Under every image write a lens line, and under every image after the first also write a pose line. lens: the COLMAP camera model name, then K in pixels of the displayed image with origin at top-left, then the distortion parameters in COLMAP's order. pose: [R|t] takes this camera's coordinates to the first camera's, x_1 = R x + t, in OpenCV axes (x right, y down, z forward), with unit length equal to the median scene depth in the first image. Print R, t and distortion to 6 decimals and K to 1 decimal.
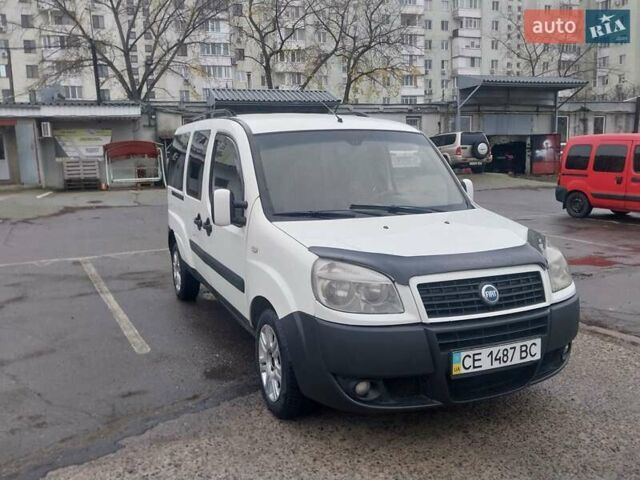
lens RADIAL K [[548.7, 0, 306.8], [0, 548.7, 240.1], [0, 0, 1]] dist [-0.002860, -0.010951]
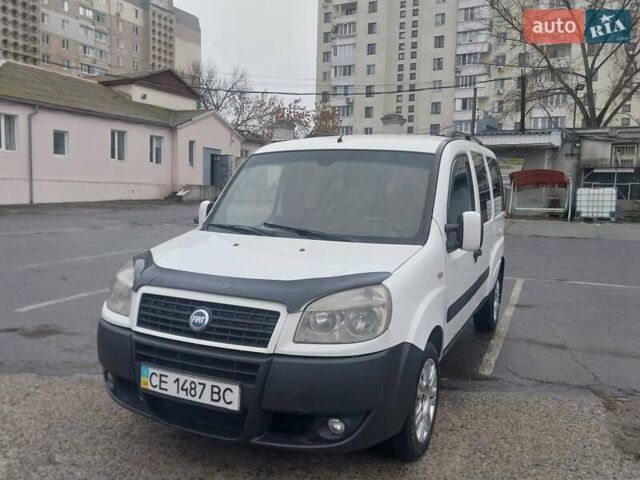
lens RADIAL K [[550.3, 0, 317.6], [0, 550.3, 244.2], [0, 0, 1]] dist [0.002786, -0.004113]
pose [[0.683040, 0.109840, -0.722075, 0.910564], [-0.143548, 0.989534, 0.014737, -0.057189], [0.716136, 0.093587, 0.691658, 0.392427]]
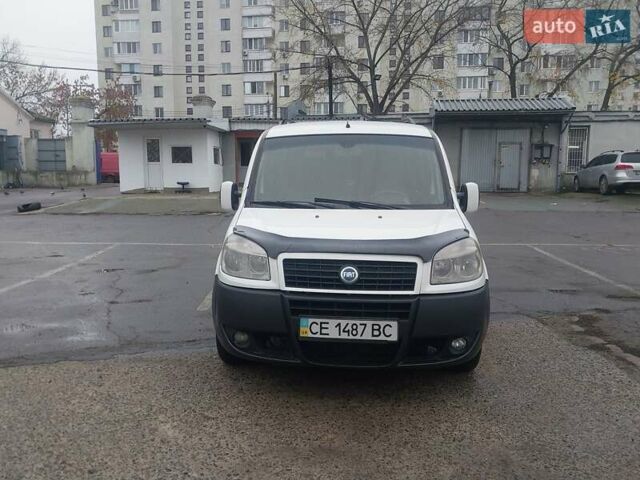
lens RADIAL K [[543.0, 0, 307.5], [0, 543.0, 239.9], [0, 0, 1]] dist [0.017375, -0.012937]
pose [[0.897586, 0.078536, -0.433788, 0.597298], [-0.086917, 0.996215, 0.000515, 0.026328], [0.432186, 0.037242, 0.901015, -0.050515]]
